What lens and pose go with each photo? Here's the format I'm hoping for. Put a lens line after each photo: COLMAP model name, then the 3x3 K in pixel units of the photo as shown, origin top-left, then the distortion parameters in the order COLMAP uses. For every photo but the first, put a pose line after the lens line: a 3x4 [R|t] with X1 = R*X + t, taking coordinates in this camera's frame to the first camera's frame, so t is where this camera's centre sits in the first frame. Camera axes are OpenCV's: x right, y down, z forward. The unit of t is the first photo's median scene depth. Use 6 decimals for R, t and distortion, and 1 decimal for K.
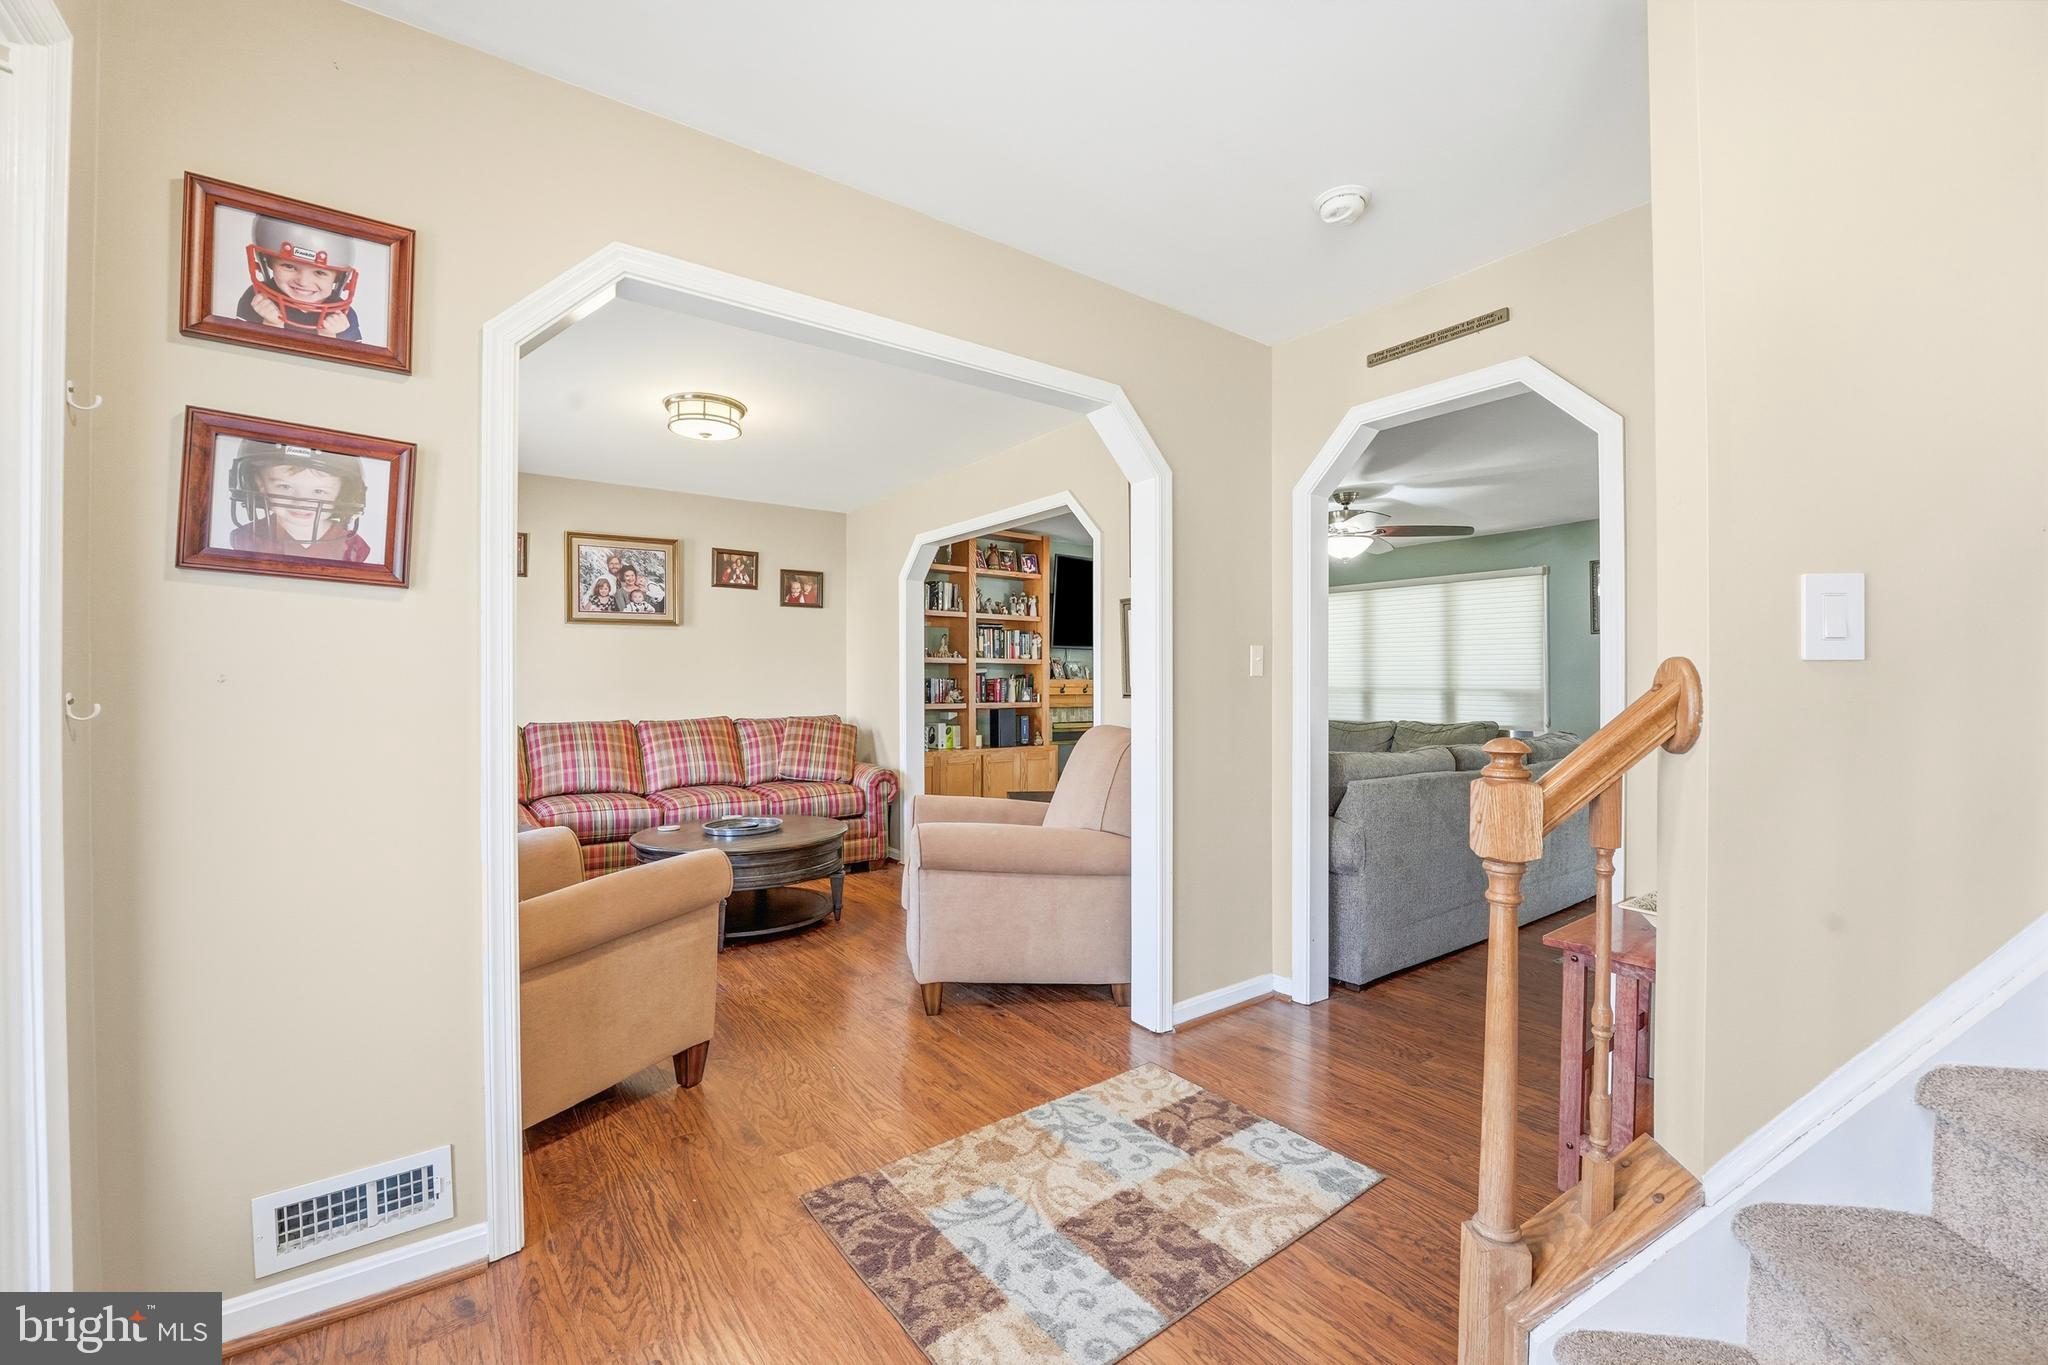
lens RADIAL K [[837.5, 0, 1024.0], [0, 837.5, 682.5], [0, 0, 1]] dist [-0.000445, -0.000014]
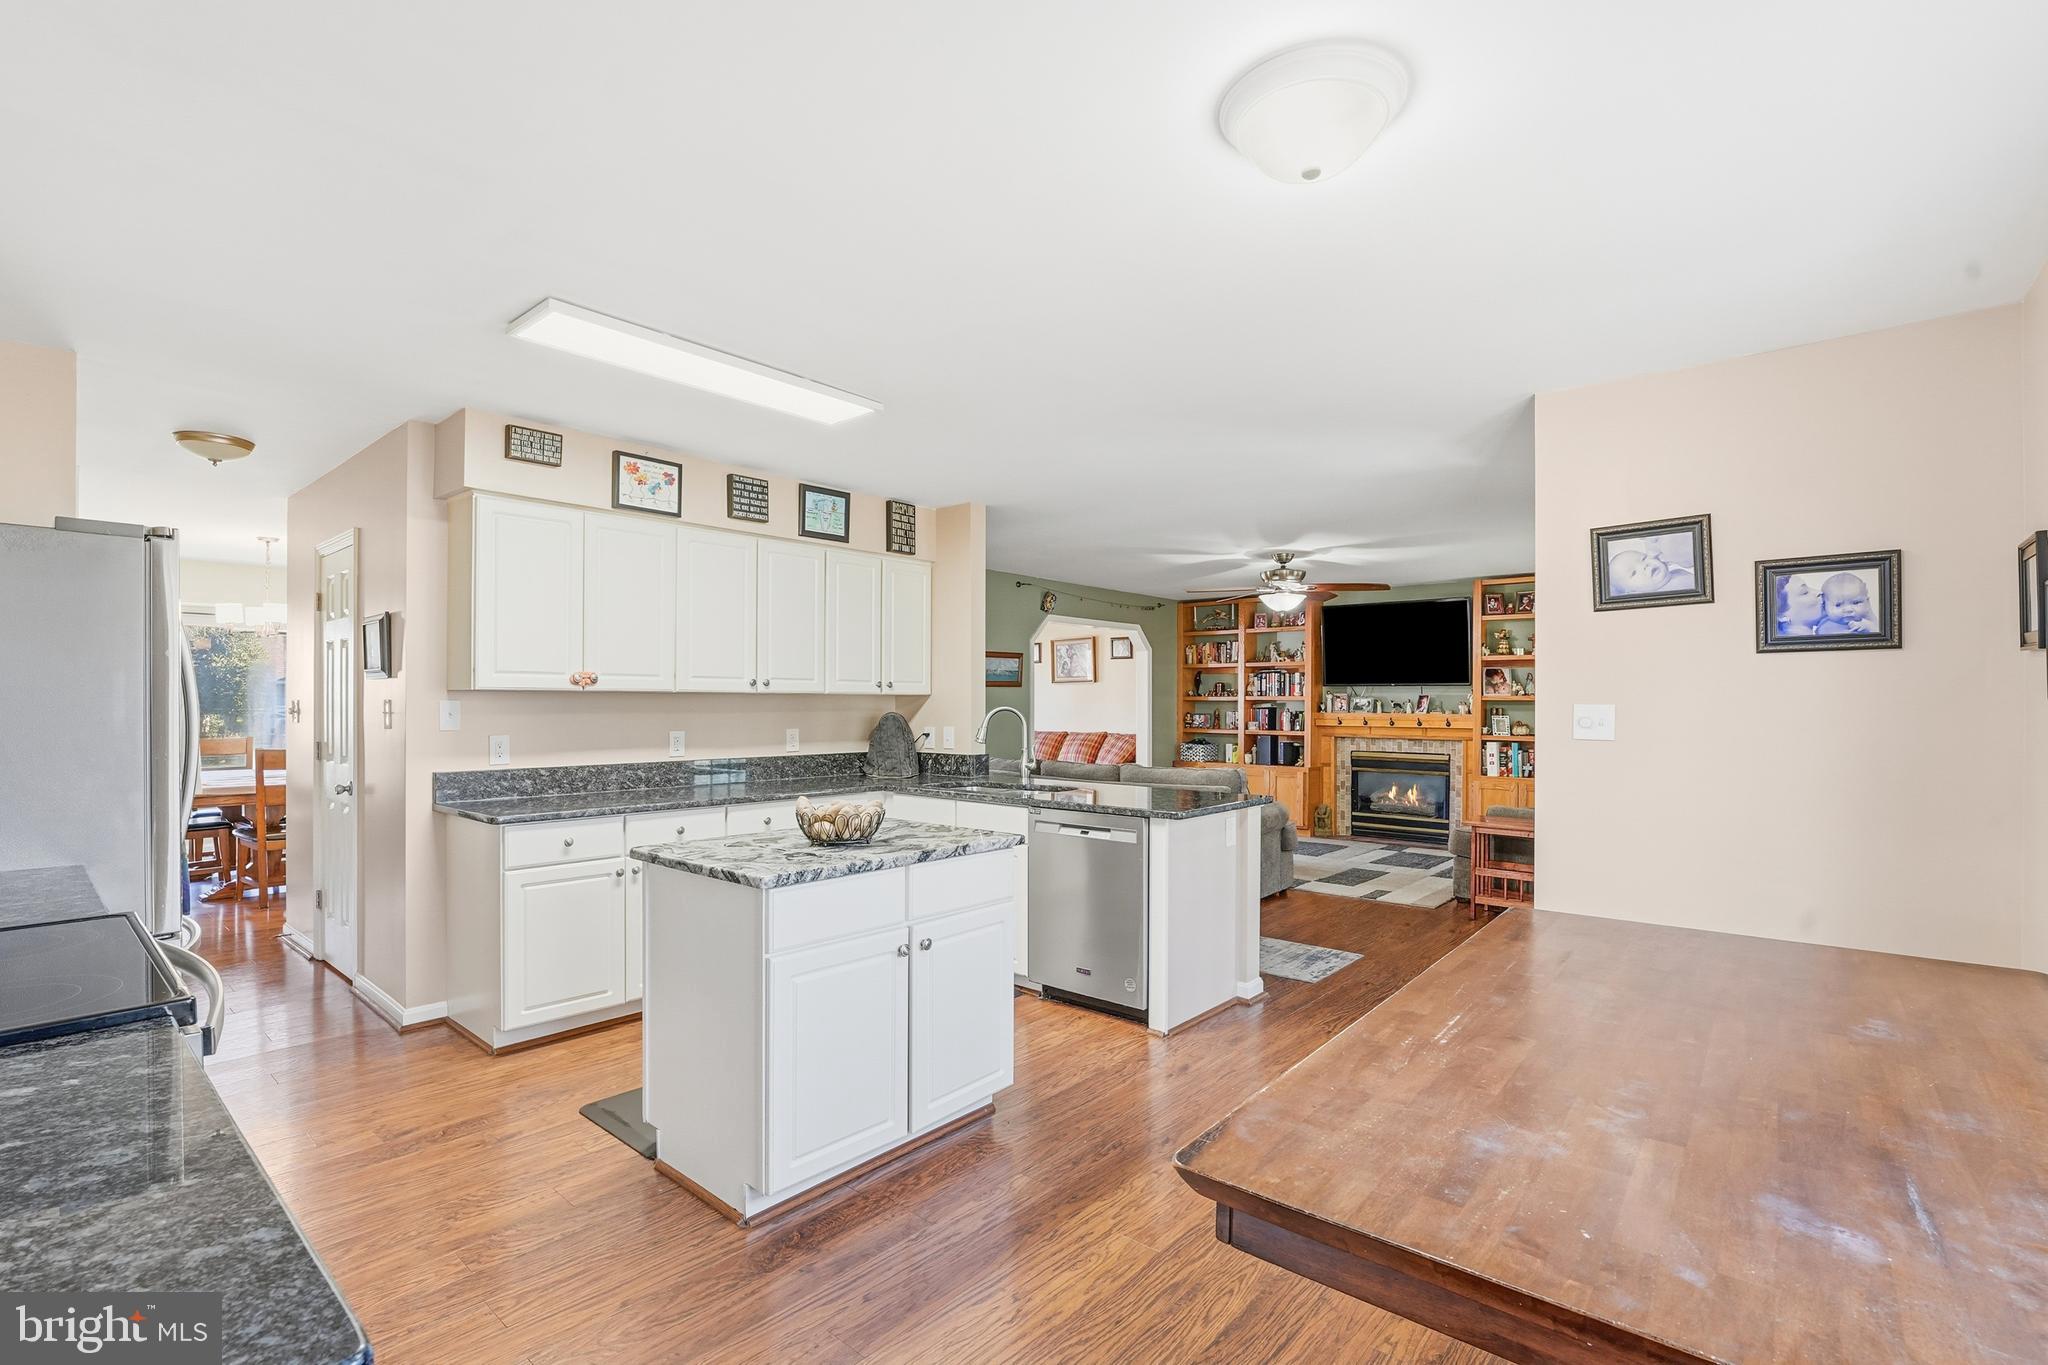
lens RADIAL K [[922.8, 0, 978.1], [0, 922.8, 703.6], [0, 0, 1]] dist [-0.000418, -0.000040]
pose [[0.193032, 0.004270, -0.981183, 1.271392], [-0.002539, 0.999989, 0.003853, -0.021129], [0.981189, 0.001748, 0.193041, 0.273177]]
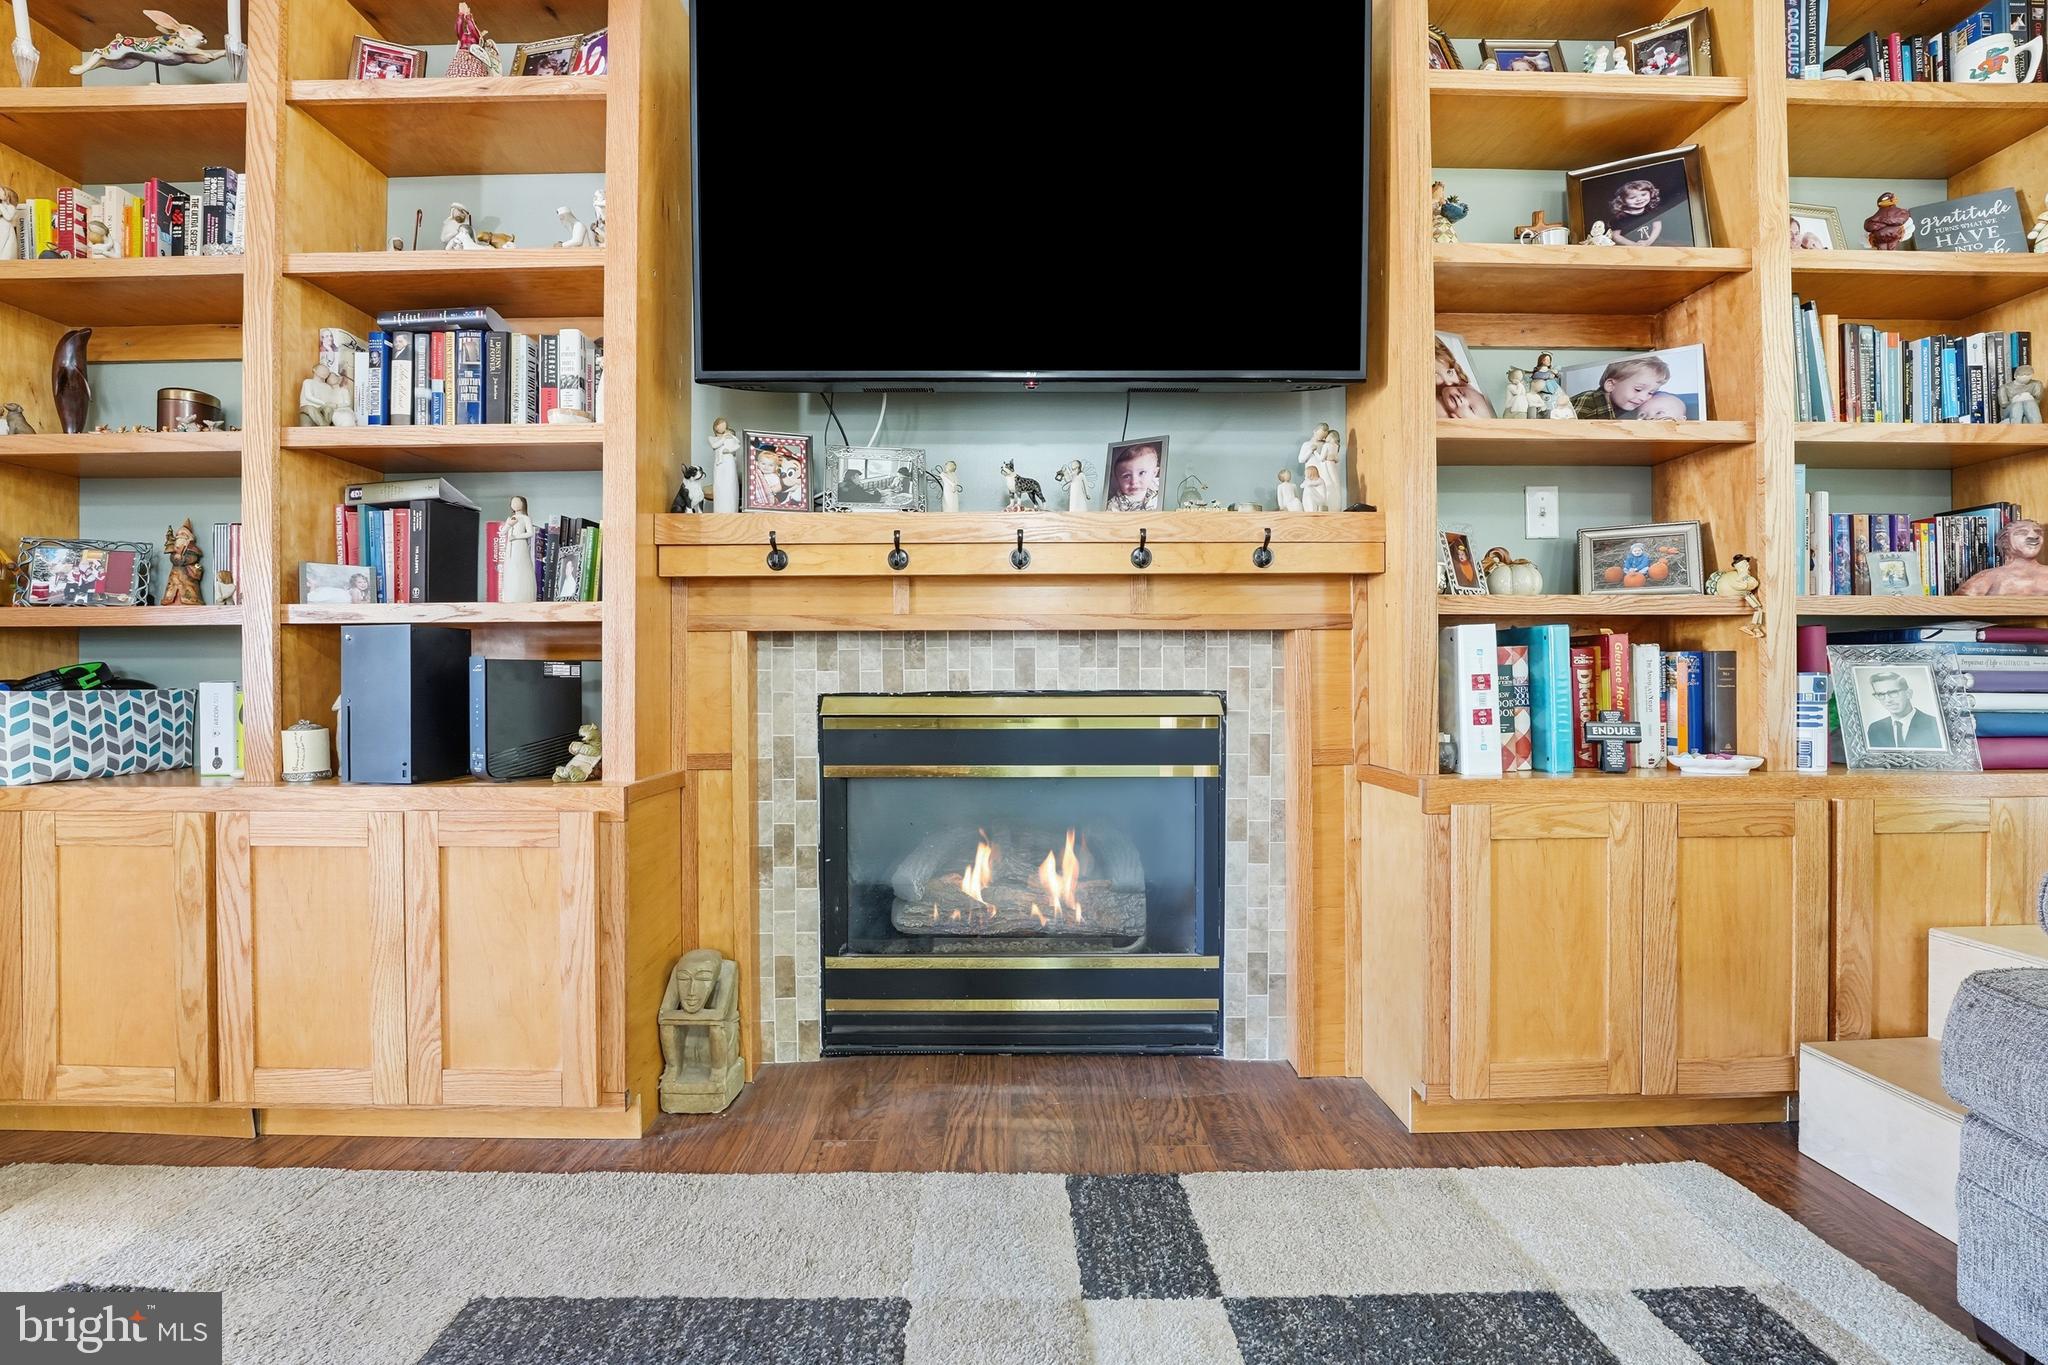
lens RADIAL K [[837.5, 0, 1024.0], [0, 837.5, 682.5], [0, 0, 1]] dist [-0.000445, -0.000014]
pose [[0.802960, 0.001163, -0.596032, 0.264686], [0.002252, 0.999985, 0.004985, 0.047267], [0.596029, -0.005345, 0.802945, 0.890763]]
